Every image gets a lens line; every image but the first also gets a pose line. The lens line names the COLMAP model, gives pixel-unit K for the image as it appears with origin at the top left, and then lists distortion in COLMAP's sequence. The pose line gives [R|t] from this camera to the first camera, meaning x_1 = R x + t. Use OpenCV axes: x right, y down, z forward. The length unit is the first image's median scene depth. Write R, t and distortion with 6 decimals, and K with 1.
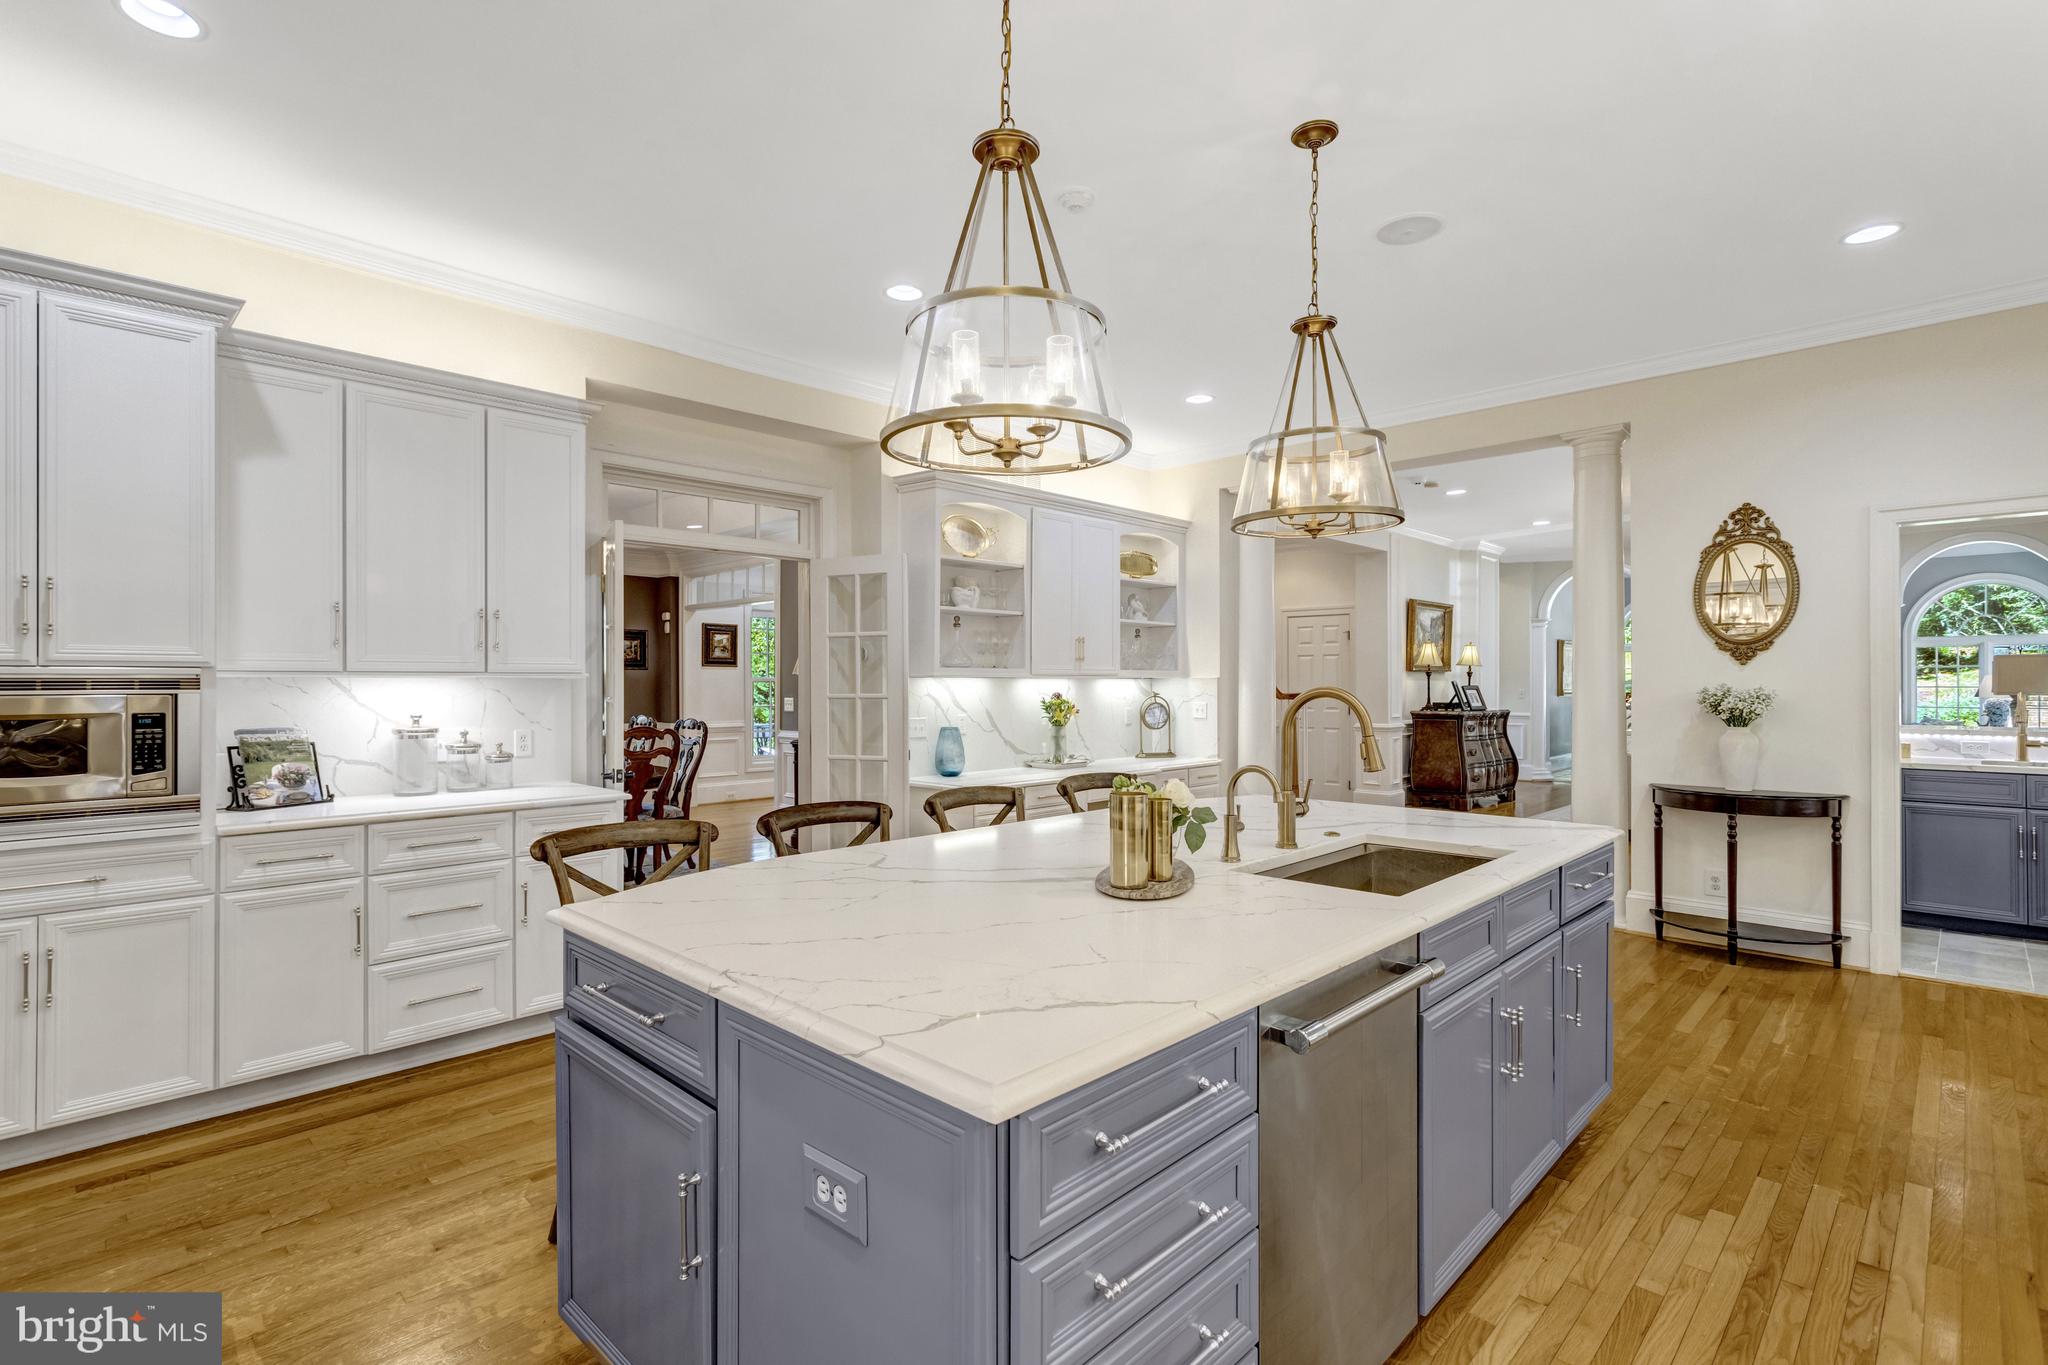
lens RADIAL K [[970.3, 0, 1022.7], [0, 970.3, 681.5], [0, 0, 1]] dist [-0.000520, 0.000825]
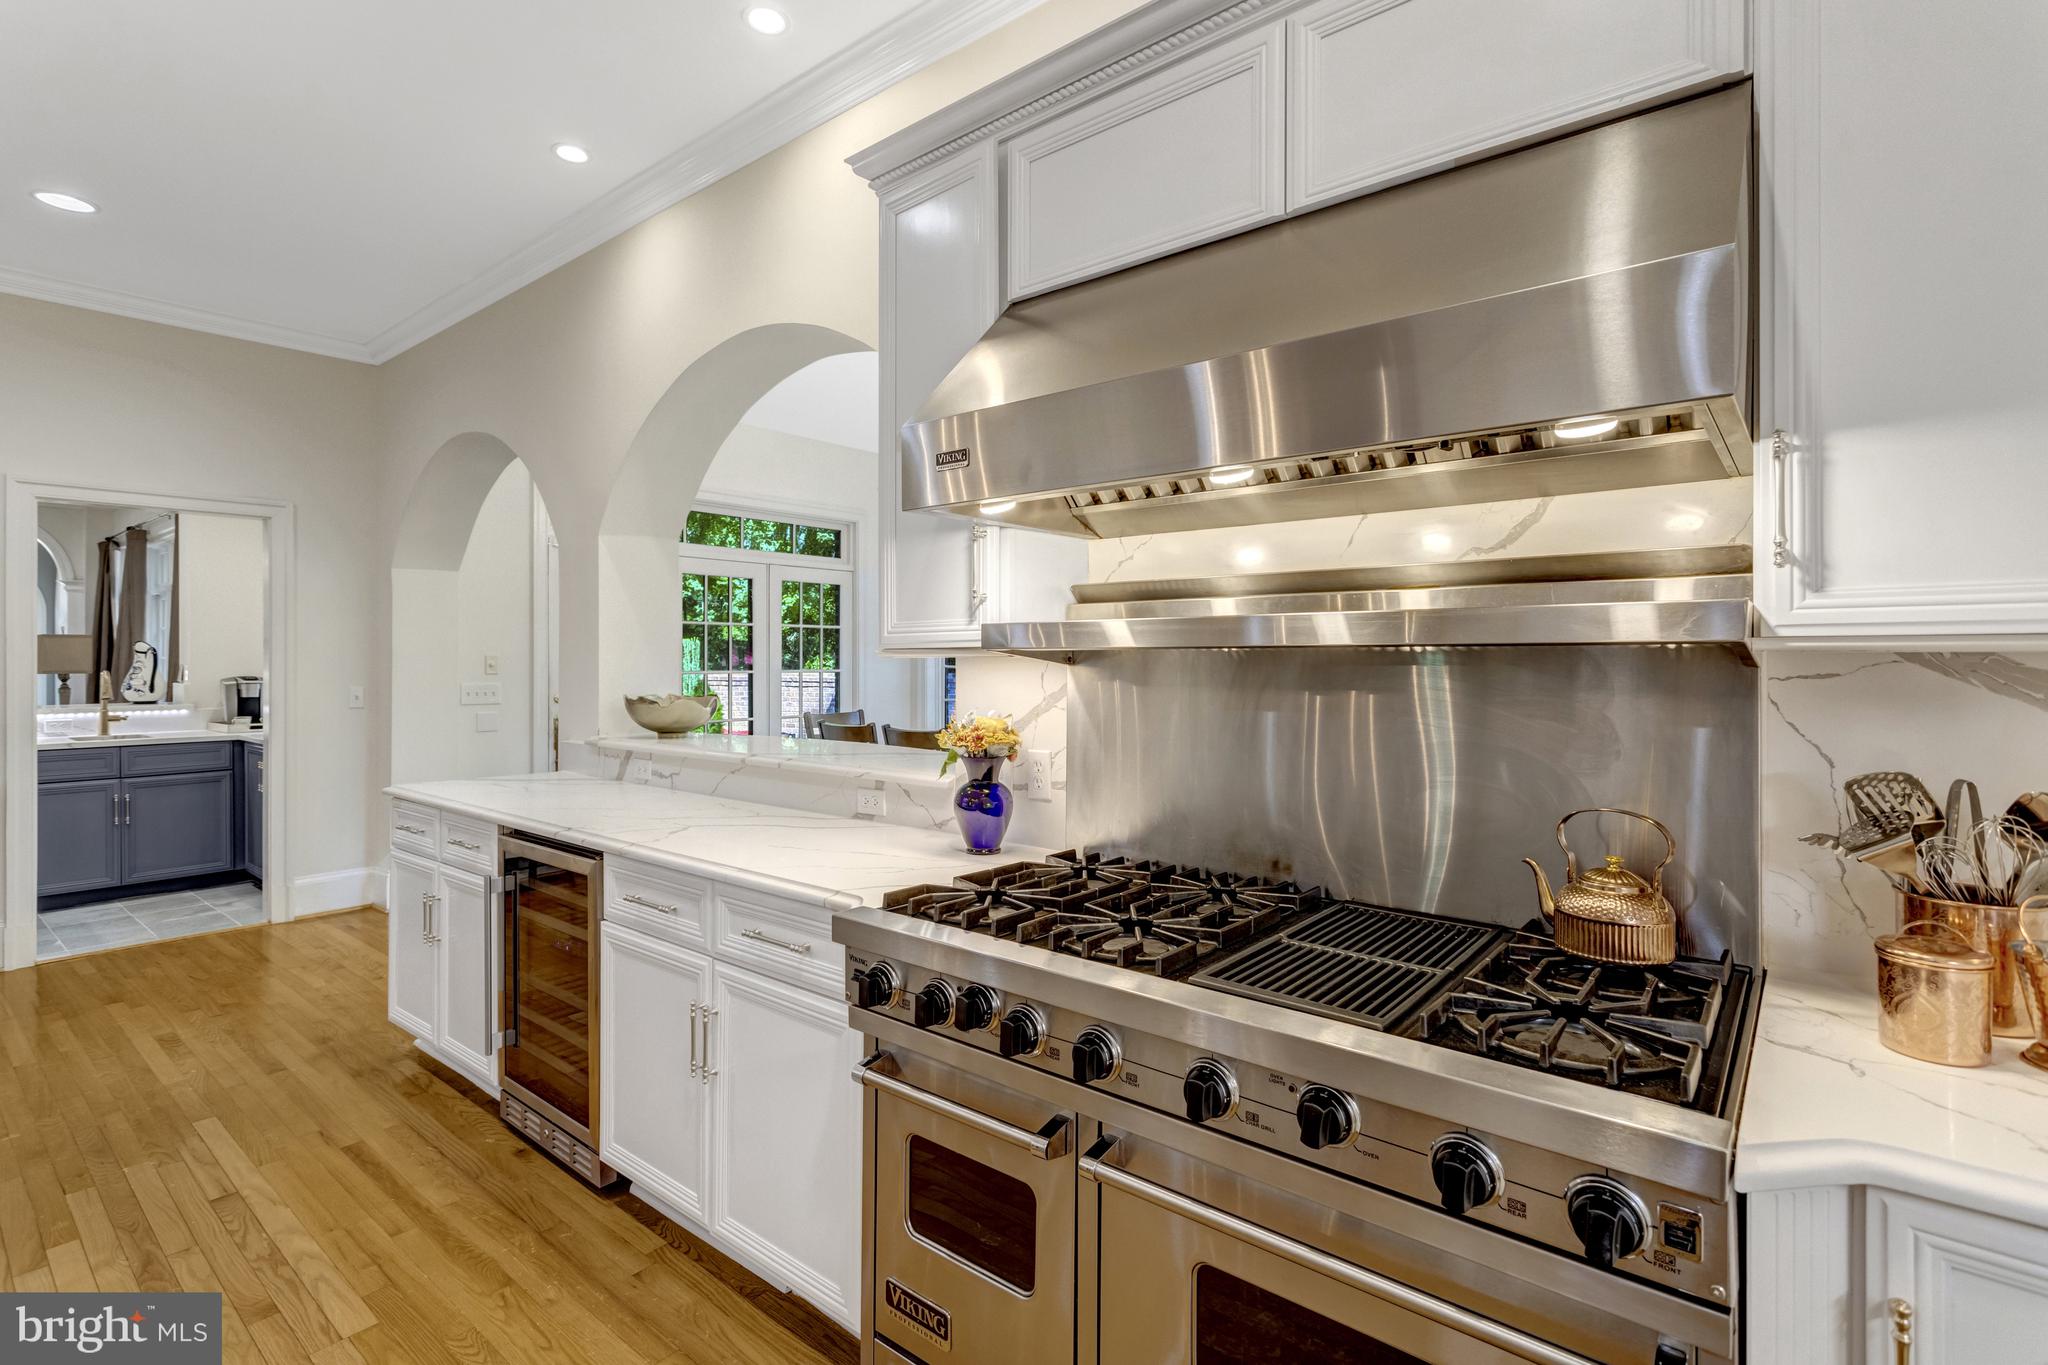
lens RADIAL K [[970.3, 0, 1028.1], [0, 970.3, 667.7], [0, 0, 1]] dist [-0.000520, 0.000825]
pose [[-0.089537, -0.008259, 0.995949, -0.183111], [-0.000384, 0.999966, 0.008258, -0.001991], [-0.995983, 0.000357, -0.089537, 0.122931]]
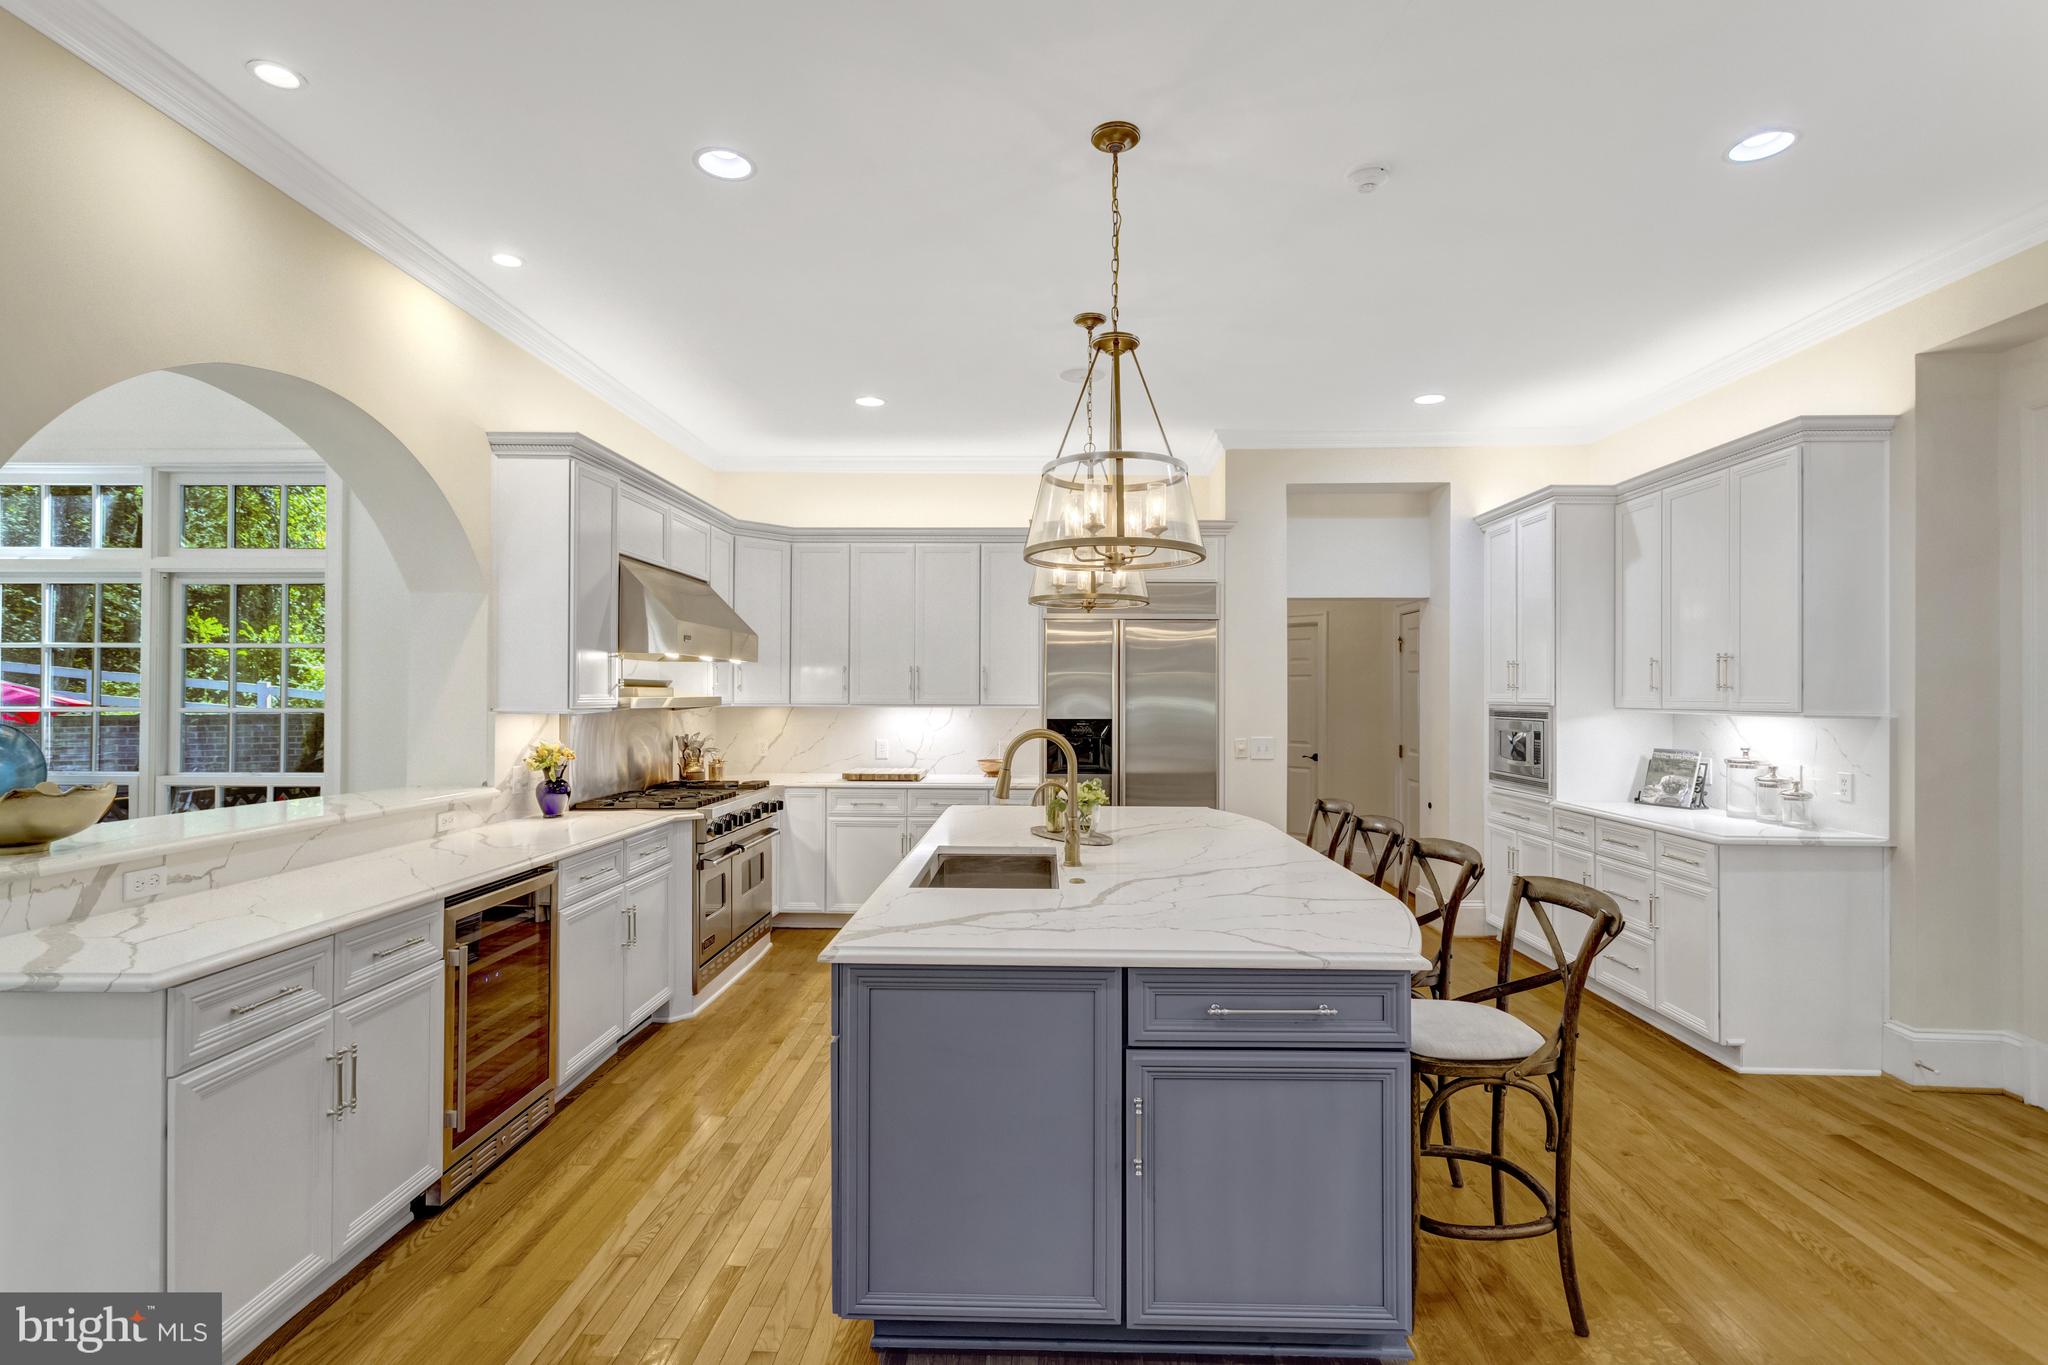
lens RADIAL K [[970.3, 0, 1021.9], [0, 970.3, 688.2], [0, 0, 1]] dist [-0.000520, 0.000825]
pose [[-0.735194, -0.005779, -0.677832, 0.821648], [-0.002296, 0.999979, -0.006035, -0.028008], [0.677853, -0.002880, -0.735192, 1.341041]]
